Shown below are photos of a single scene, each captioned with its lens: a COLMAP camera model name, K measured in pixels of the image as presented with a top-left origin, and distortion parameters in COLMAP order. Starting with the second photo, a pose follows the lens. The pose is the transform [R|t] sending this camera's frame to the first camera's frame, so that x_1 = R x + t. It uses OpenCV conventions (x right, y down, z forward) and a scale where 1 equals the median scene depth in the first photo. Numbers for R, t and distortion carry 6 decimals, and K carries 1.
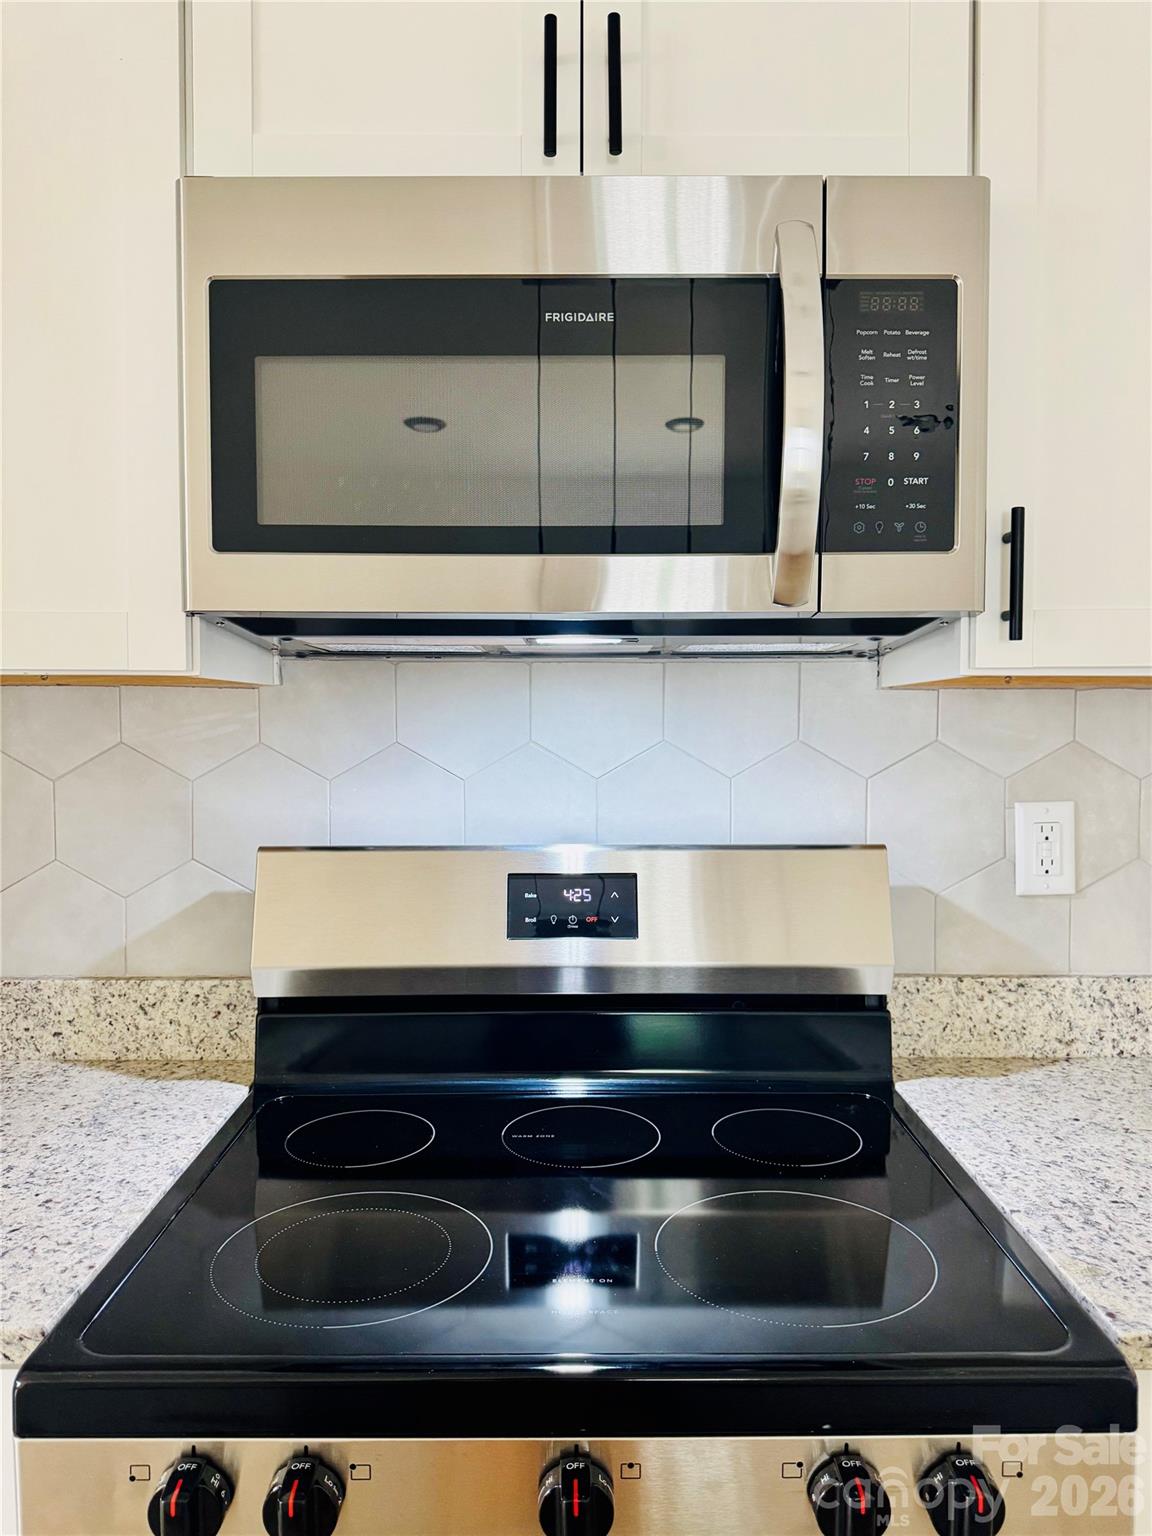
lens RADIAL K [[1063.3, 0, 574.8], [0, 1063.3, 770.2], [0, 0, 1]] dist [0.012031, 0.001711]
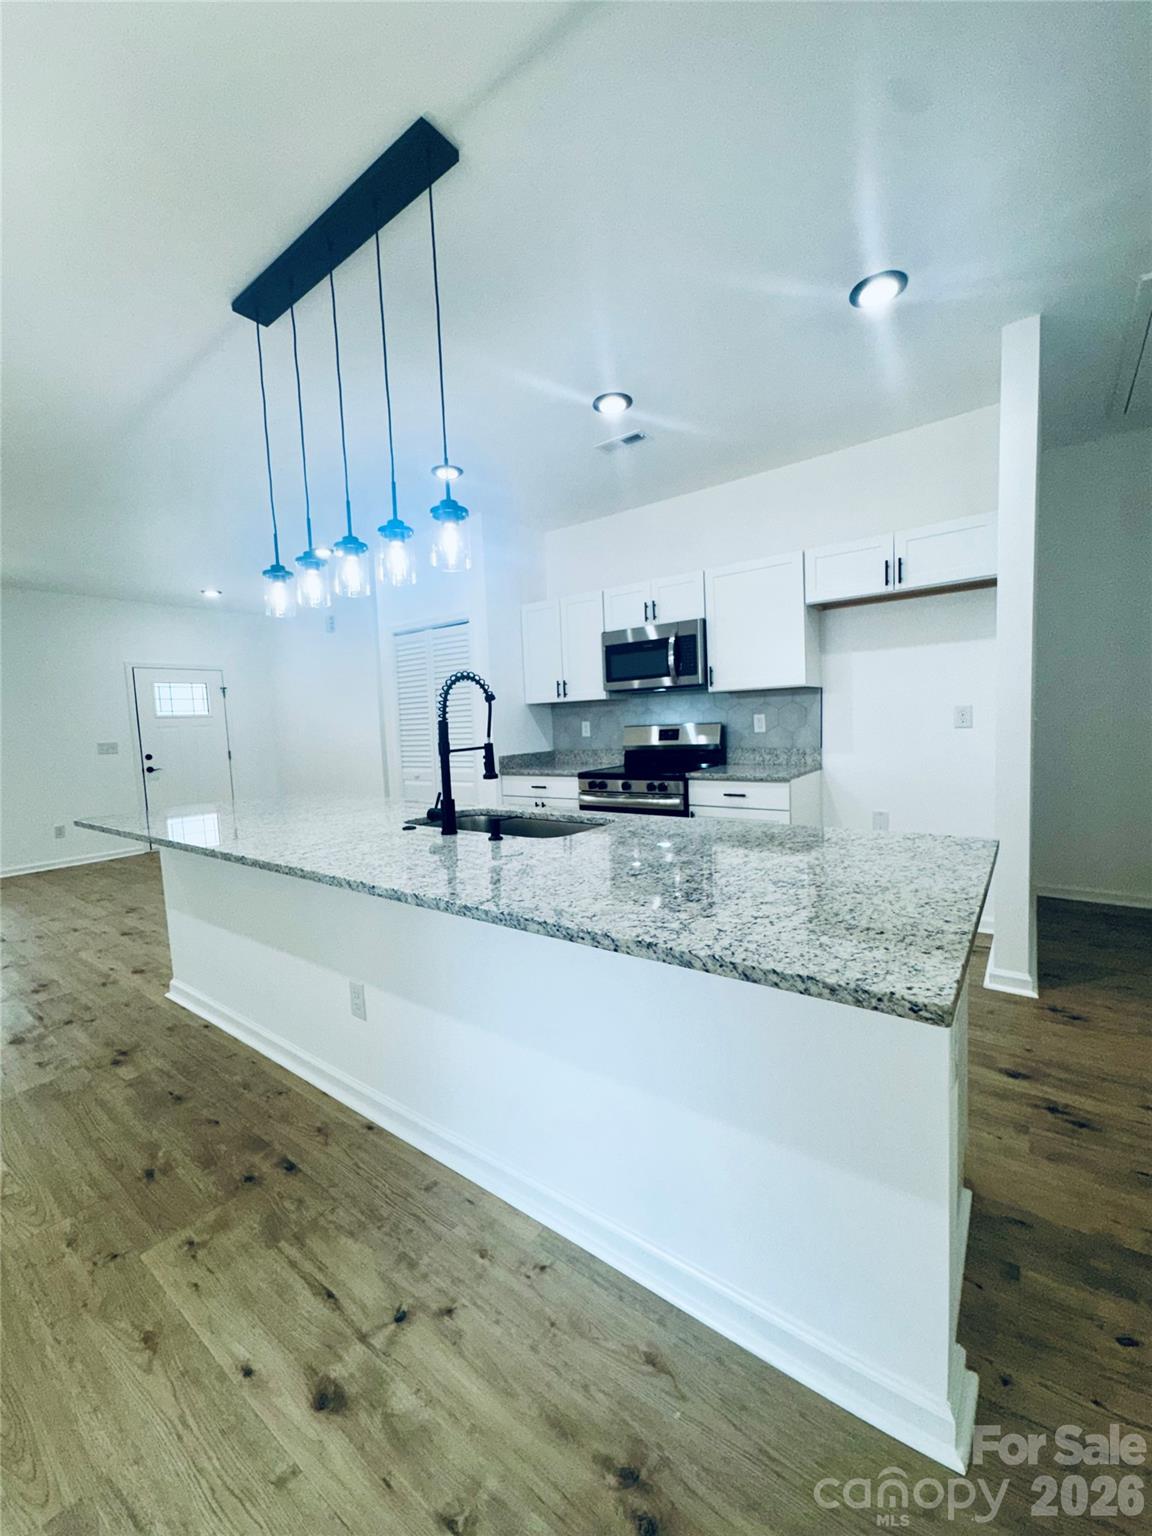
lens RADIAL K [[615.2, 0, 574.5], [0, 615.2, 767.5], [0, 0, 1]] dist [0.000858, -0.000483]
pose [[0.792278, 0.011124, -0.610059, 2.004149], [0.012016, 0.999355, 0.033828, 0.227671], [0.610042, -0.034131, 0.791633, -2.433092]]
